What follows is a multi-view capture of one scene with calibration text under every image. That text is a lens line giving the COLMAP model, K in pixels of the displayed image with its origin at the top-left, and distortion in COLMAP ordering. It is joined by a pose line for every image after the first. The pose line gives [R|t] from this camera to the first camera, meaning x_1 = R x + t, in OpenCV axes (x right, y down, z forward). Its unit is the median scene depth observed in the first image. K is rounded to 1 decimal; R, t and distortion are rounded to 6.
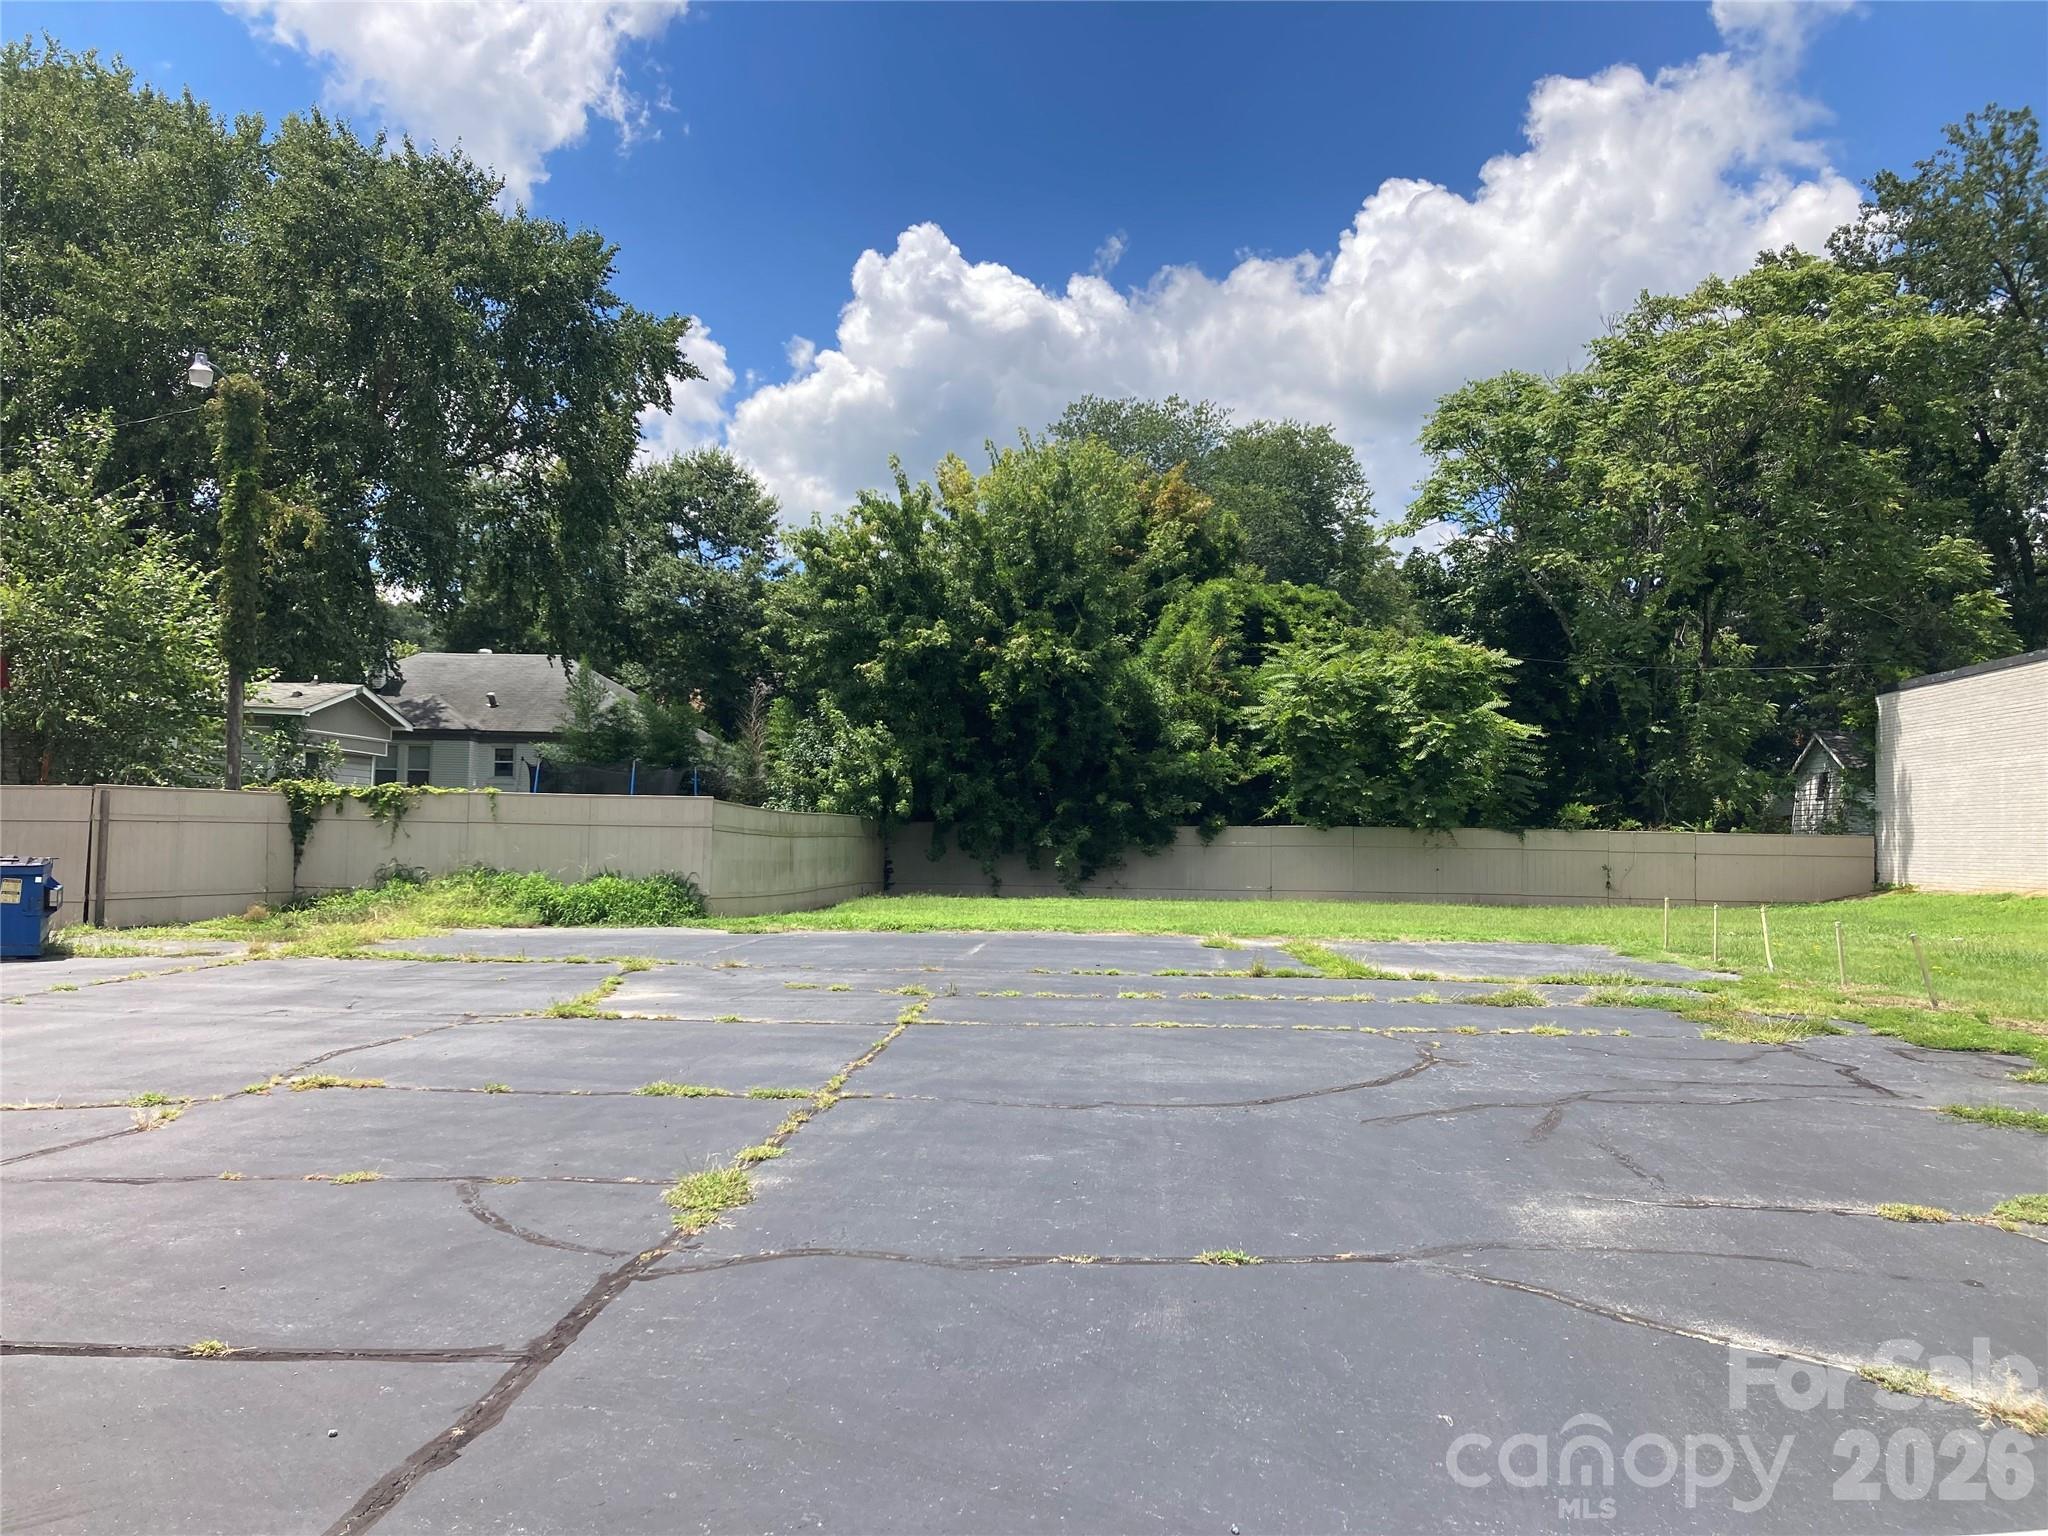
lens RADIAL K [[1701.3, 0, 1004.9], [0, 1701.3, 773.7], [0, 0, 1]] dist [0.095166, -0.107925]
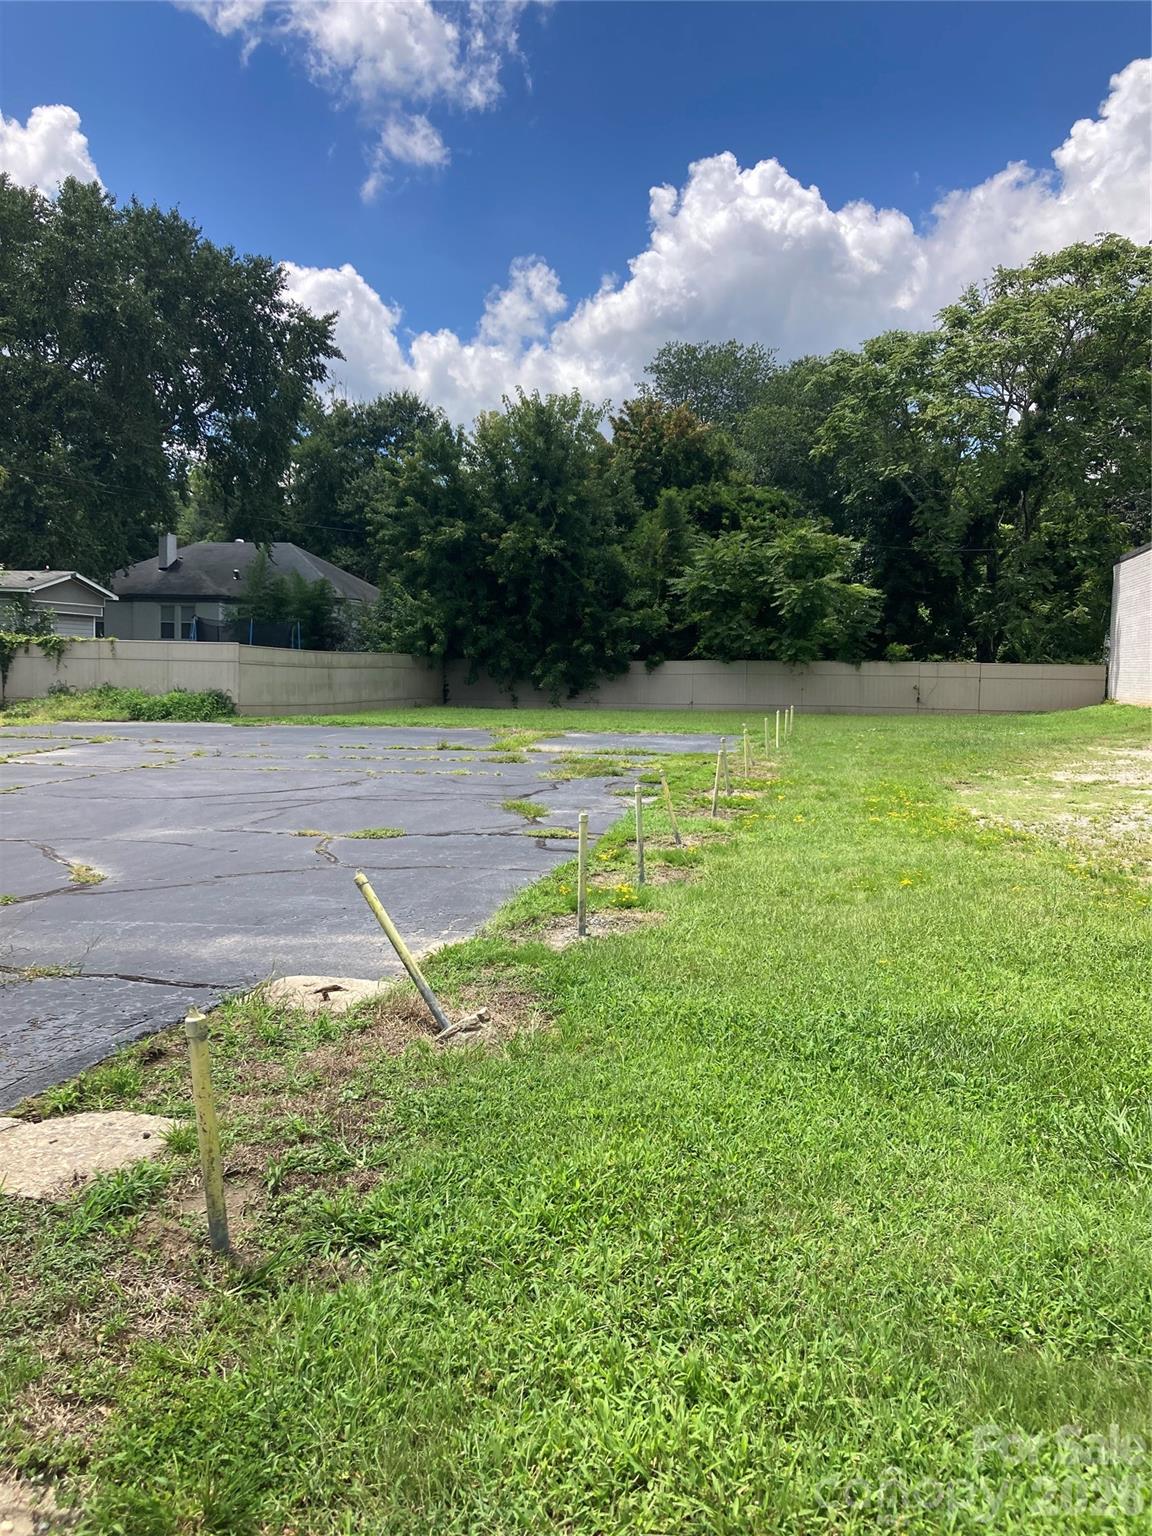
lens RADIAL K [[1303.8, 0, 576.0], [0, 1303.8, 768.0], [0, 0, 1]] dist [0.021098, -0.006735]
pose [[0.990043, 0.009464, -0.140446, 0.218372], [0.006603, 0.993516, 0.113497, -0.005184], [0.140609, -0.113294, 0.983562, -0.125929]]
